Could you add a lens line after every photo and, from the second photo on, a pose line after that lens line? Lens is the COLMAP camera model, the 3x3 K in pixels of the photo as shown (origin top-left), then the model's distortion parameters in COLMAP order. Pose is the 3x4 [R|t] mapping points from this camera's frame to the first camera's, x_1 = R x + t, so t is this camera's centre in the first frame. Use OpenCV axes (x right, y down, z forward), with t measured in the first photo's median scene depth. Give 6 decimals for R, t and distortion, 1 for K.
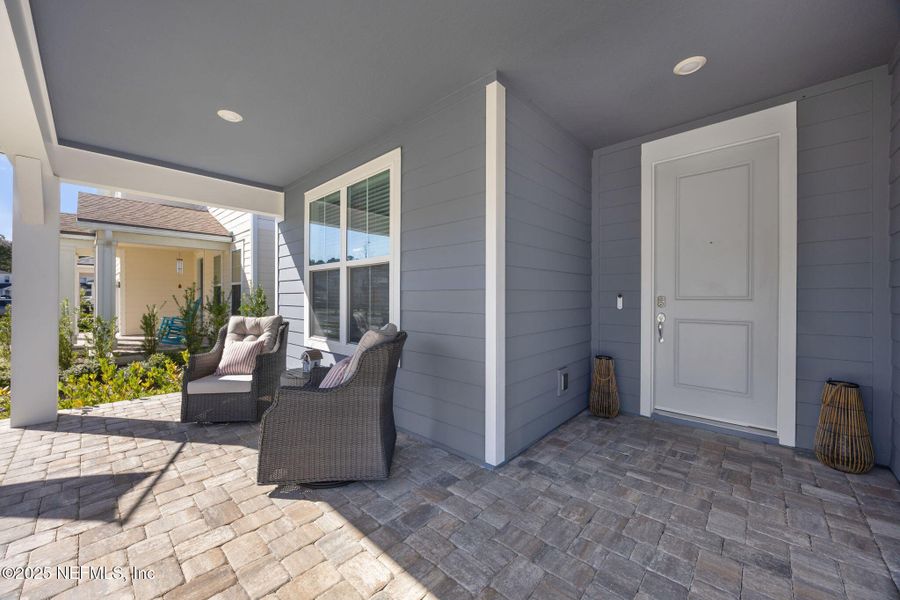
lens RADIAL K [[336.5, 0, 451.0], [0, 336.5, 295.0], [0, 0, 1]] dist [-0.000121, -0.000305]
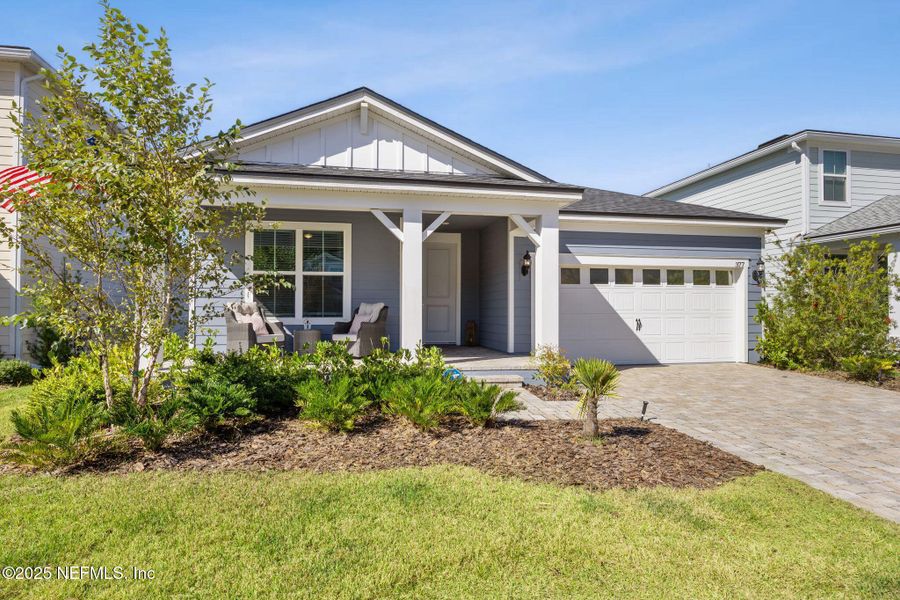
lens RADIAL K [[514.8, 0, 448.6], [0, 514.8, 311.1], [0, 0, 1]] dist [-0.000972, -0.010424]
pose [[0.584227, 0.006072, 0.811567, -2.378951], [-0.000845, 0.999976, -0.006874, 0.144511], [-0.811590, 0.003330, 0.584218, -1.389264]]
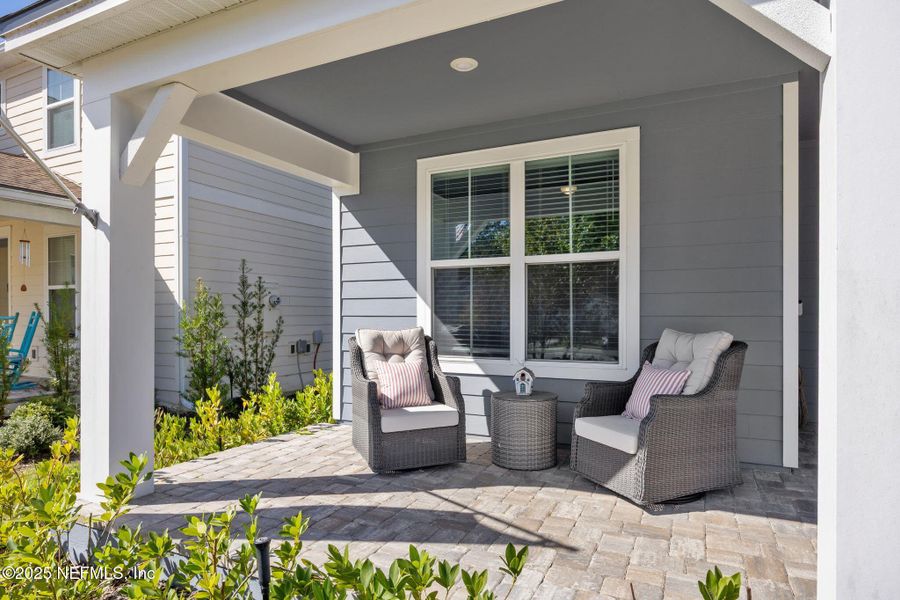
lens RADIAL K [[514.8, 0, 448.6], [0, 514.8, 311.1], [0, 0, 1]] dist [-0.000972, -0.010424]
pose [[0.954167, -0.001452, 0.299271, -0.971741], [0.001192, 0.999999, 0.001049, 0.029995], [-0.299272, -0.000644, 0.954168, -0.105298]]
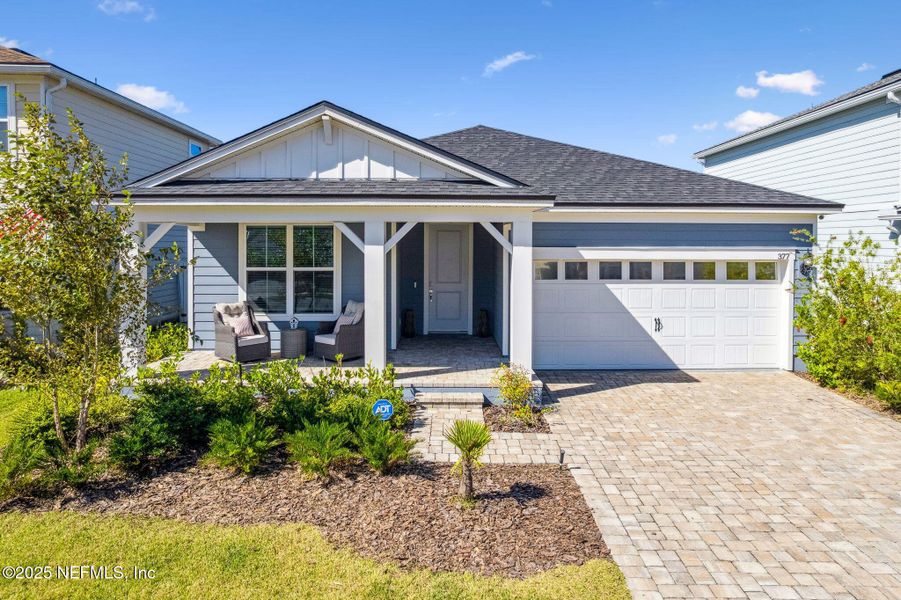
lens RADIAL K [[598.9, 0, 450.4], [0, 598.9, 253.2], [0, 0, 1]] dist [-0.051363, 0.037034]
pose [[0.725639, -0.009196, 0.688014, -2.148171], [-0.003328, 0.999852, 0.016874, -0.267392], [-0.688068, -0.014534, 0.725501, -2.107785]]
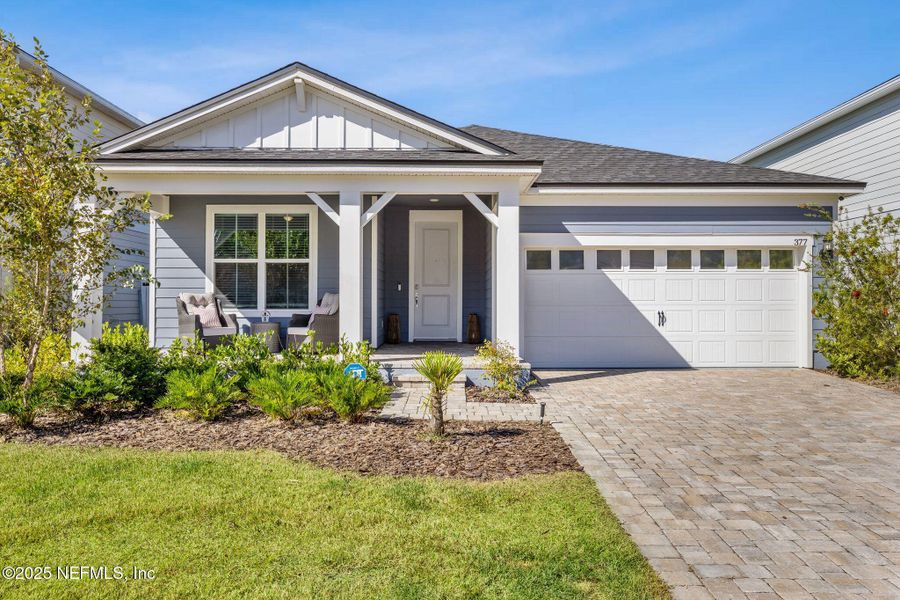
lens RADIAL K [[675.5, 0, 450.0], [0, 675.5, 300.0], [0, 0, 1]] dist [0.001841, -0.002578]
pose [[0.729207, 0.006961, 0.684257, -2.181236], [-0.001868, 0.999965, -0.008182, 0.141276], [-0.684290, 0.004688, 0.729195, -2.287148]]
